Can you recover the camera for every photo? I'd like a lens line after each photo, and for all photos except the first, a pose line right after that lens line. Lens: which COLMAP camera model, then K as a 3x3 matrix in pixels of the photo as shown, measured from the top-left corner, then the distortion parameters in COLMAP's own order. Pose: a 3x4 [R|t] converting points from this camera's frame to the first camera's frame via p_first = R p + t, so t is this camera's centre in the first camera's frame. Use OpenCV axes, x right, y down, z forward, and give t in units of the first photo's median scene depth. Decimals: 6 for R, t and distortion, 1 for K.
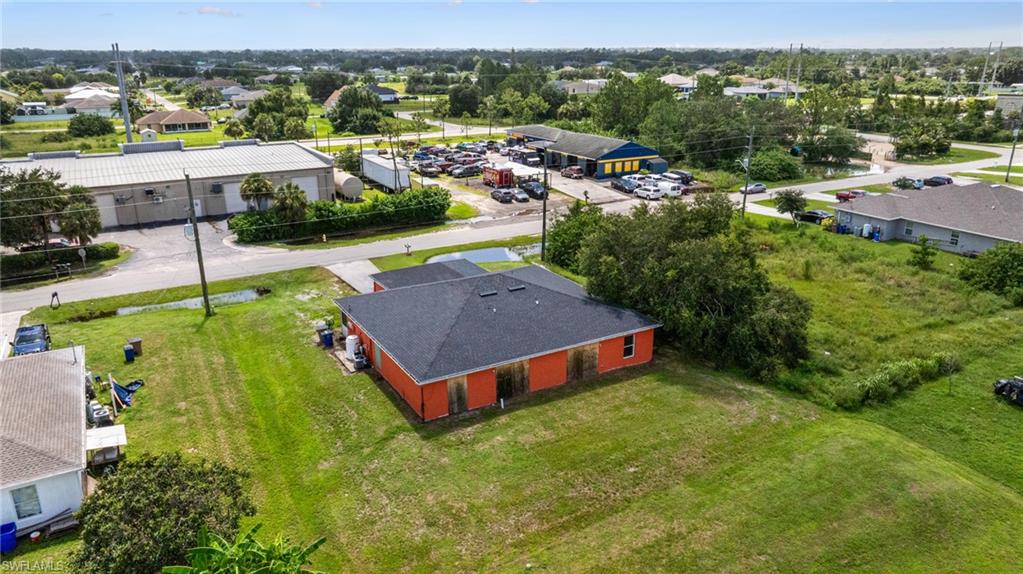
lens RADIAL K [[713.7, 0, 507.3], [0, 713.7, 289.4], [0, 0, 1]] dist [-0.013323, 0.000490]
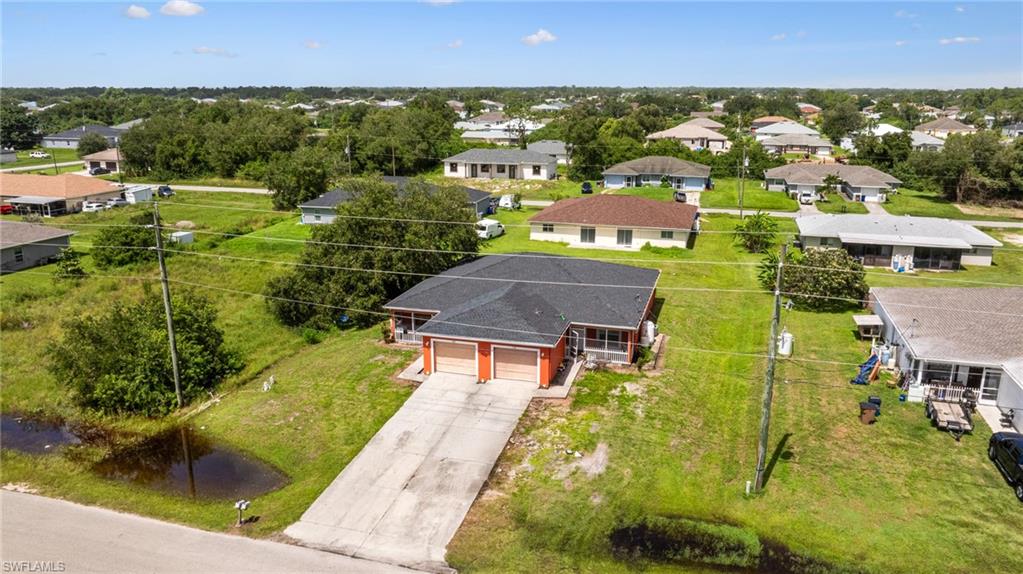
lens RADIAL K [[740.2, 0, 511.5], [0, 740.2, 287.0], [0, 0, 1]] dist [-0.014334, 0.002312]
pose [[-0.696588, -0.189982, 0.691861, -0.507322], [0.228542, 0.855319, 0.464970, -0.323131], [-0.680099, 0.482012, -0.552386, 1.067079]]
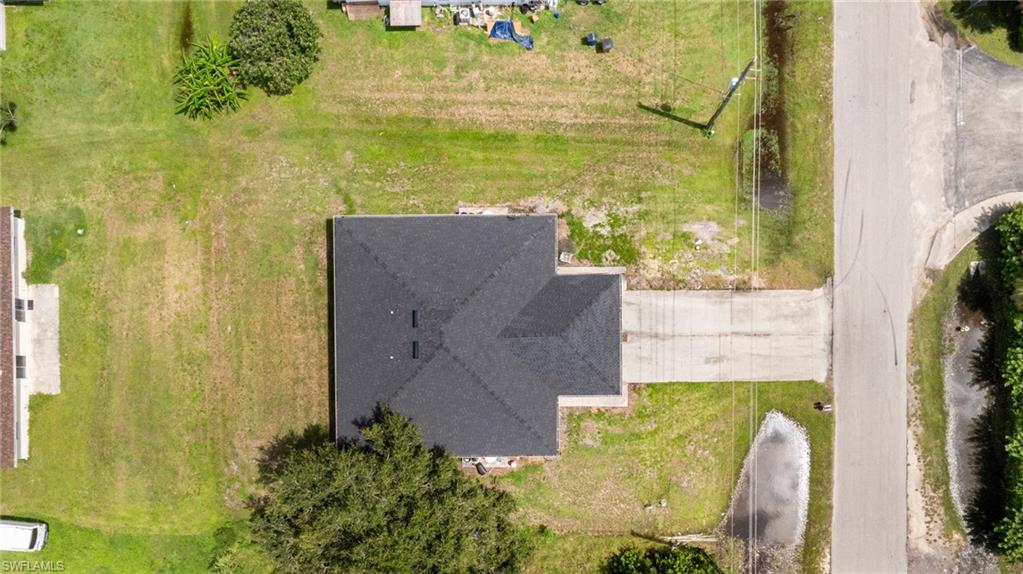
lens RADIAL K [[727.4, 0, 517.3], [0, 727.4, 297.7], [0, 0, 1]] dist [-0.018719, -0.000022]
pose [[-0.492653, 0.870105, 0.014535, -0.094901], [-0.267455, -0.167285, 0.948938, -0.638511], [0.828107, 0.463609, 0.315127, 0.470232]]
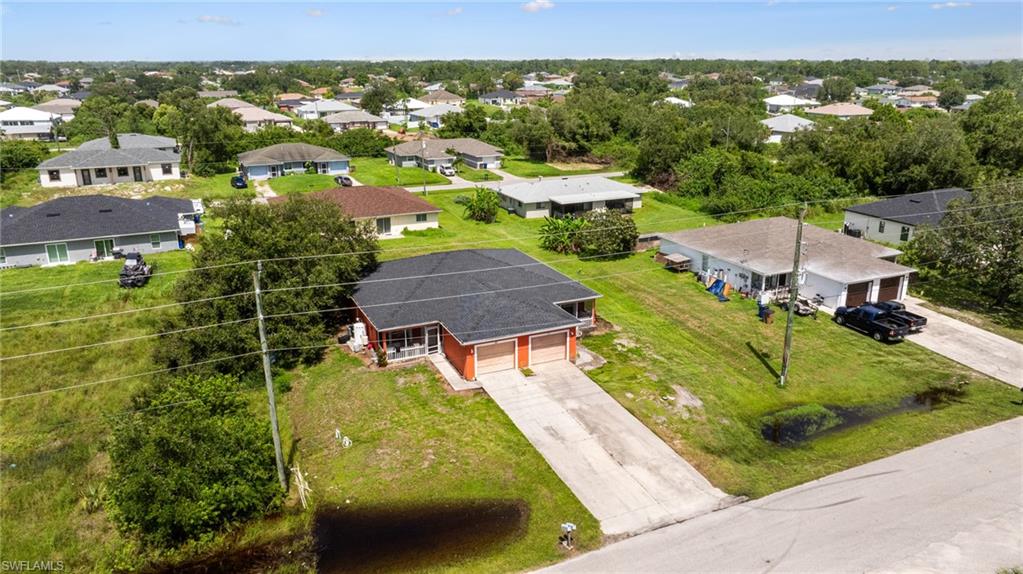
lens RADIAL K [[721.4, 0, 513.6], [0, 721.4, 285.0], [0, 0, 1]] dist [-0.015657, 0.002730]
pose [[-0.995963, -0.027772, 0.085365, -0.139941], [0.027938, 0.807826, 0.588759, -0.422345], [-0.085311, 0.588767, -0.803788, 1.256650]]
